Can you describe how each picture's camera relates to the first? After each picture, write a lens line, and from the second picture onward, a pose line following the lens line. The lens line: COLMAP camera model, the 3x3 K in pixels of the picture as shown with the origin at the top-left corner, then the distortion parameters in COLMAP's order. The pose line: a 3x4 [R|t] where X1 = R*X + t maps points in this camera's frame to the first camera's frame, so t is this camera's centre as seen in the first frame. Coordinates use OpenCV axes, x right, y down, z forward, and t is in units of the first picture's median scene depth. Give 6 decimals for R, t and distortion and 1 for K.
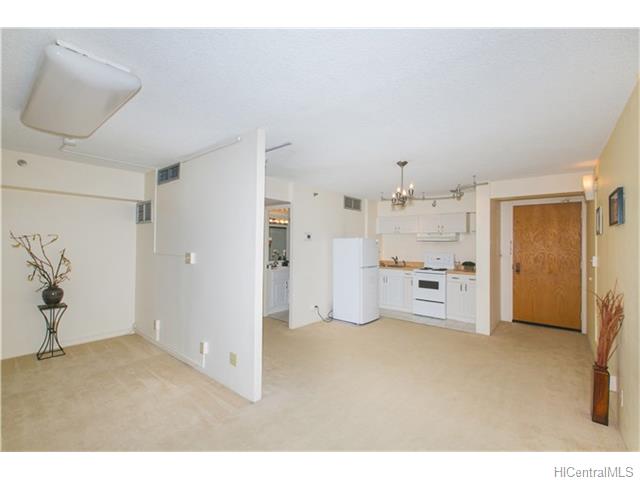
lens RADIAL K [[282.2, 0, 320.3], [0, 282.2, 239.5], [0, 0, 1]] dist [-0.002778, -0.000624]
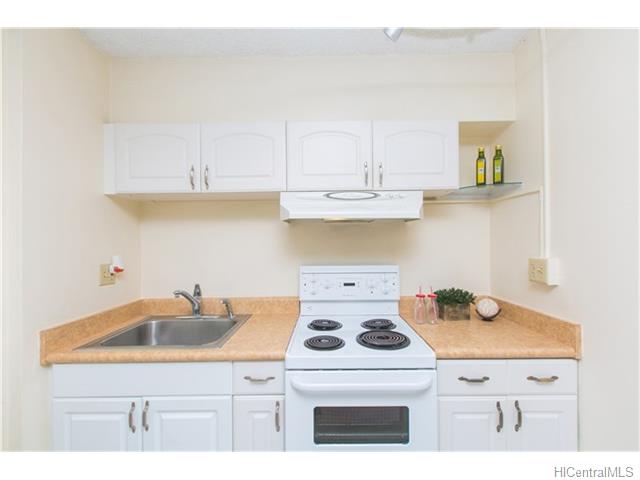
lens RADIAL K [[282.2, 0, 325.2], [0, 282.2, 237.3], [0, 0, 1]] dist [-0.002778, -0.000624]
pose [[0.774032, -0.024506, 0.632672, 0.258761], [0.014883, 0.999679, 0.020513, 0.017925], [-0.632971, -0.006462, 0.774148, 0.945987]]
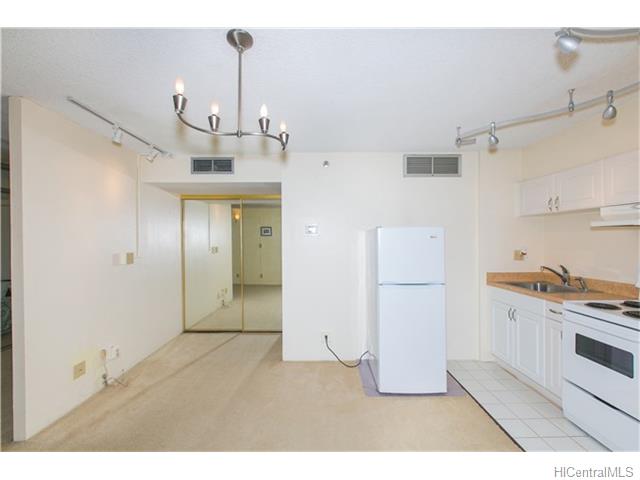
lens RADIAL K [[282.2, 0, 320.5], [0, 282.2, 239.3], [0, 0, 1]] dist [-0.002778, -0.000624]
pose [[0.640861, -0.016257, -0.767485, 0.473948], [0.025876, 0.999665, 0.000432, 0.013099], [0.767221, -0.020136, 0.641067, 0.575944]]
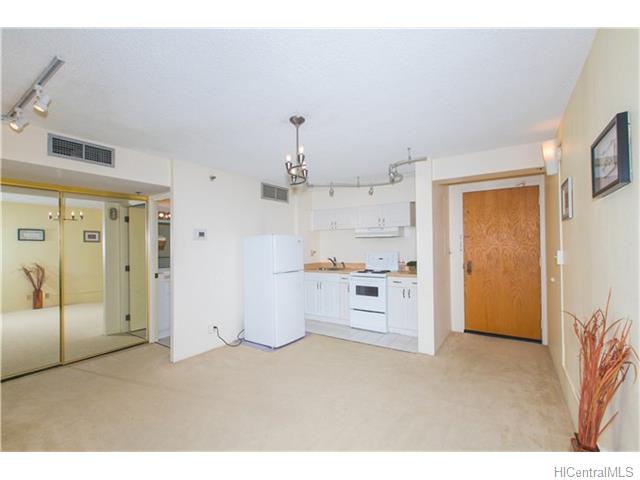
lens RADIAL K [[282.2, 0, 320.8], [0, 282.2, 242.7], [0, 0, 1]] dist [-0.002778, -0.000624]
pose [[0.994806, -0.023785, 0.098966, 0.192713], [0.023167, 0.999704, 0.007387, 0.013250], [-0.099113, -0.005056, 0.995063, 0.225241]]
